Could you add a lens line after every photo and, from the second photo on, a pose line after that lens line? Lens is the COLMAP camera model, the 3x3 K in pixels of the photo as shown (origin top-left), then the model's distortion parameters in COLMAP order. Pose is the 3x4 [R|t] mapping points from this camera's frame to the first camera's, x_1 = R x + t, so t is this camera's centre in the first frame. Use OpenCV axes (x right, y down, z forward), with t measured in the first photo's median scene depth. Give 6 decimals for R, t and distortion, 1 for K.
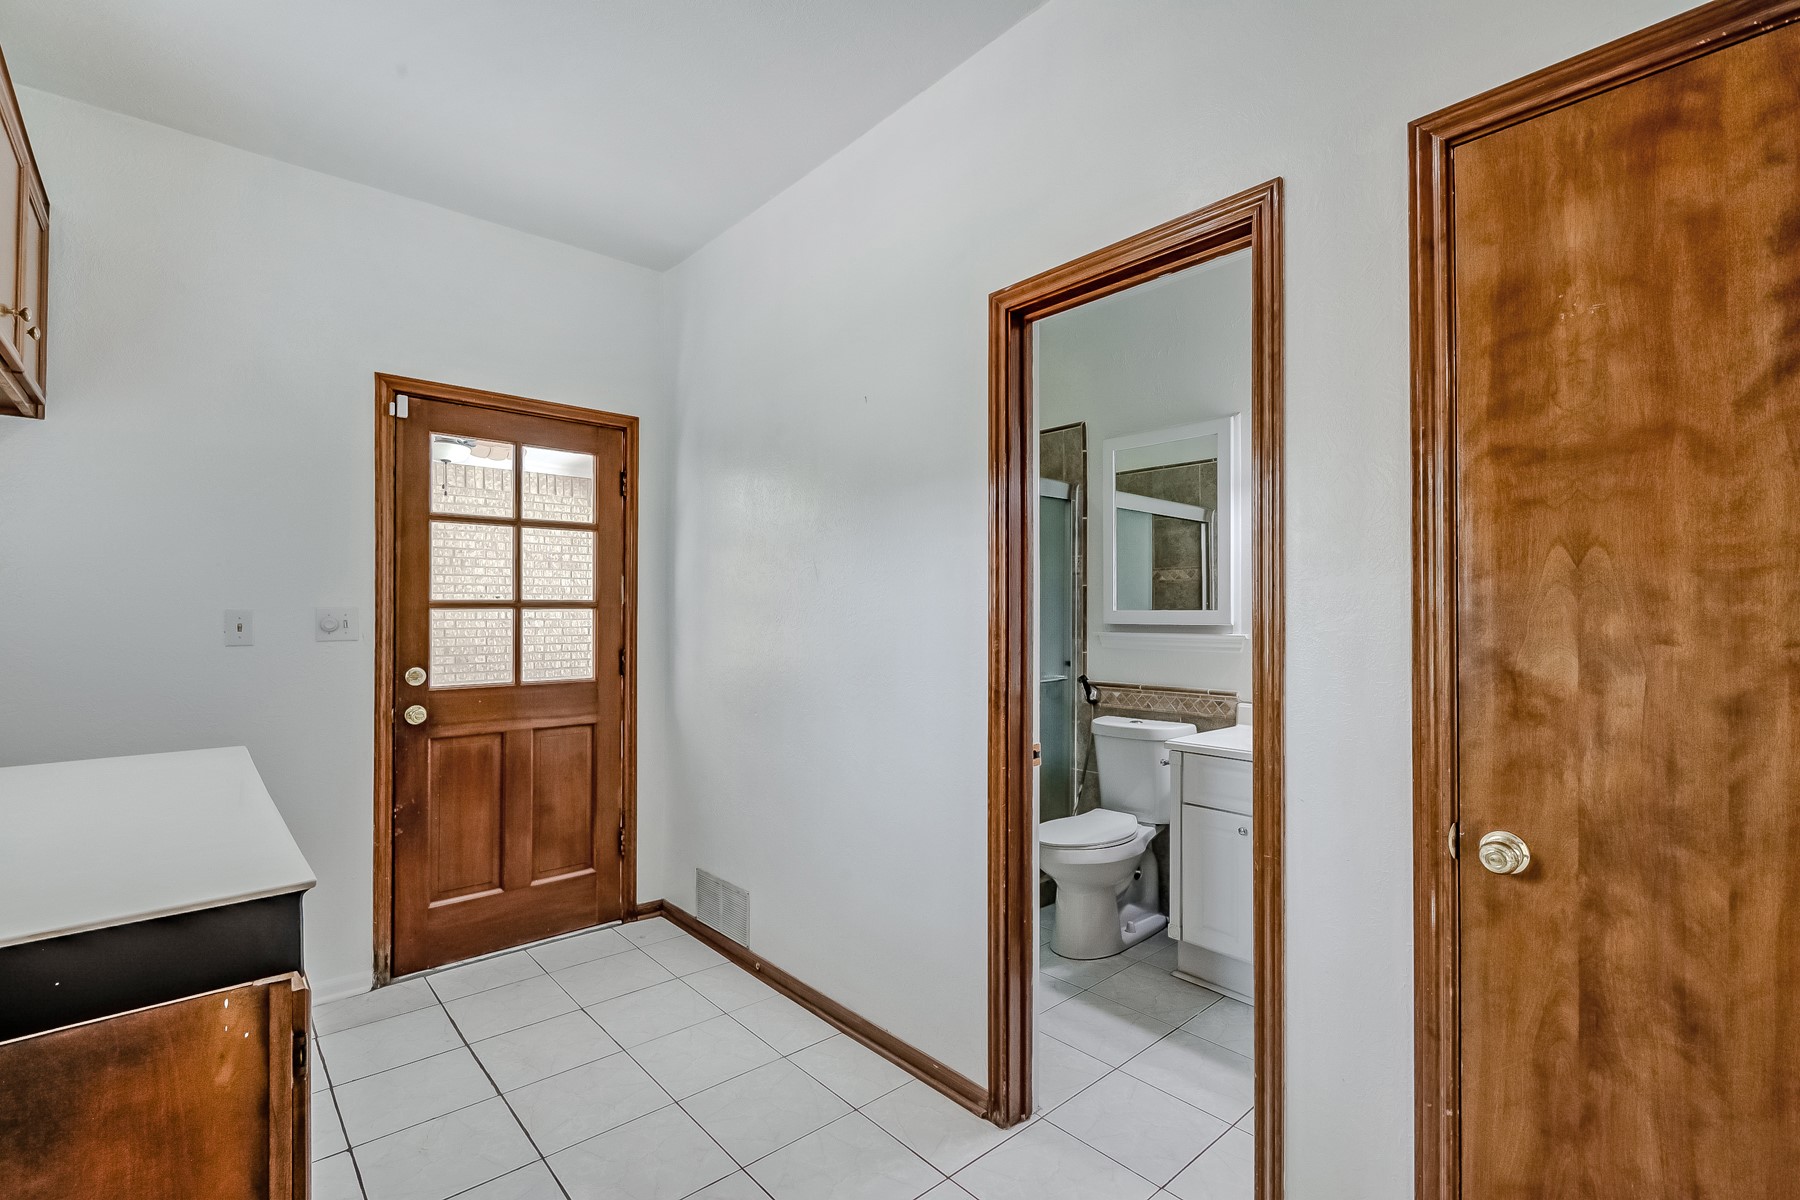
lens RADIAL K [[816.1, 0, 902.6], [0, 816.1, 605.7], [0, 0, 1]] dist [0.002217, -0.001306]
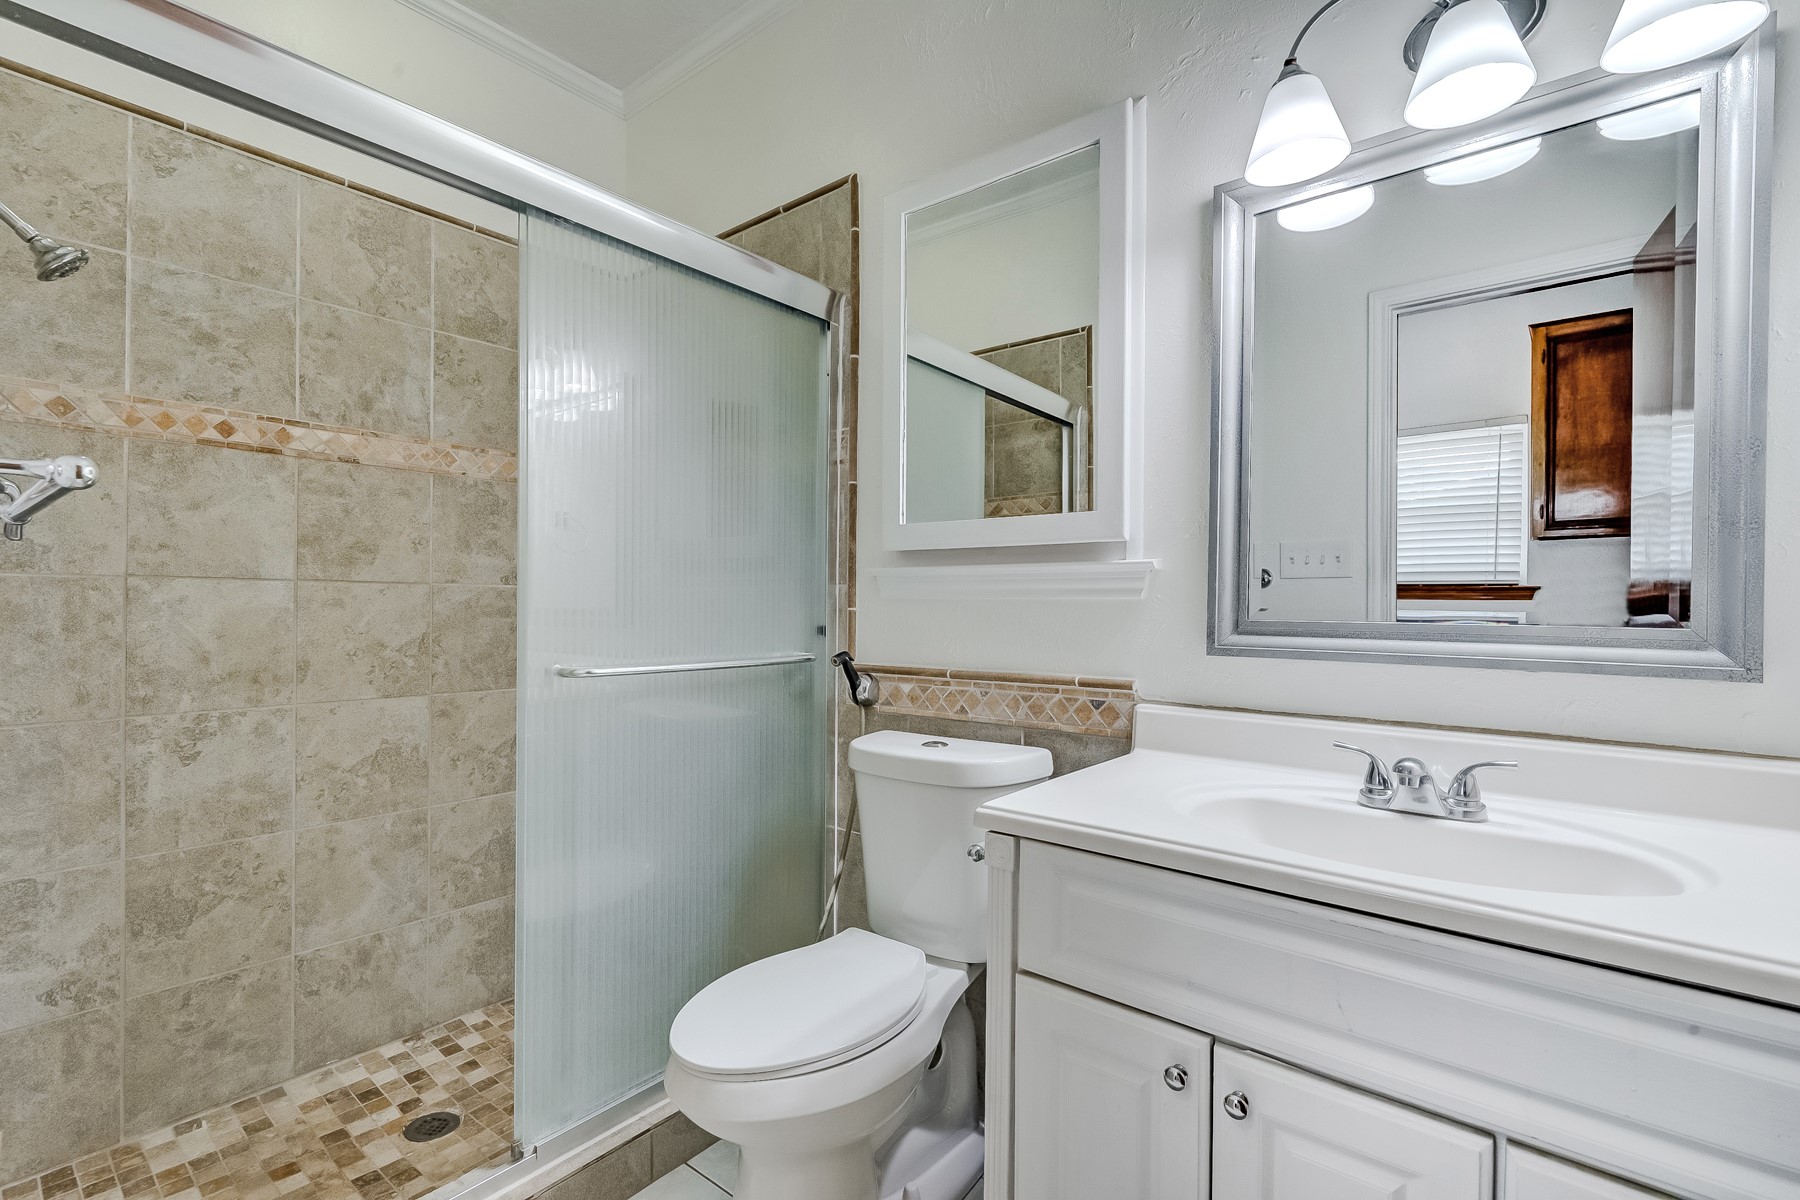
lens RADIAL K [[816.1, 0, 897.8], [0, 816.1, 605.8], [0, 0, 1]] dist [0.002217, -0.001306]
pose [[0.987521, 0.009299, 0.157214, 0.173982], [-0.009887, 0.999947, 0.002960, 0.054494], [-0.157178, -0.004477, 0.987560, 0.485501]]
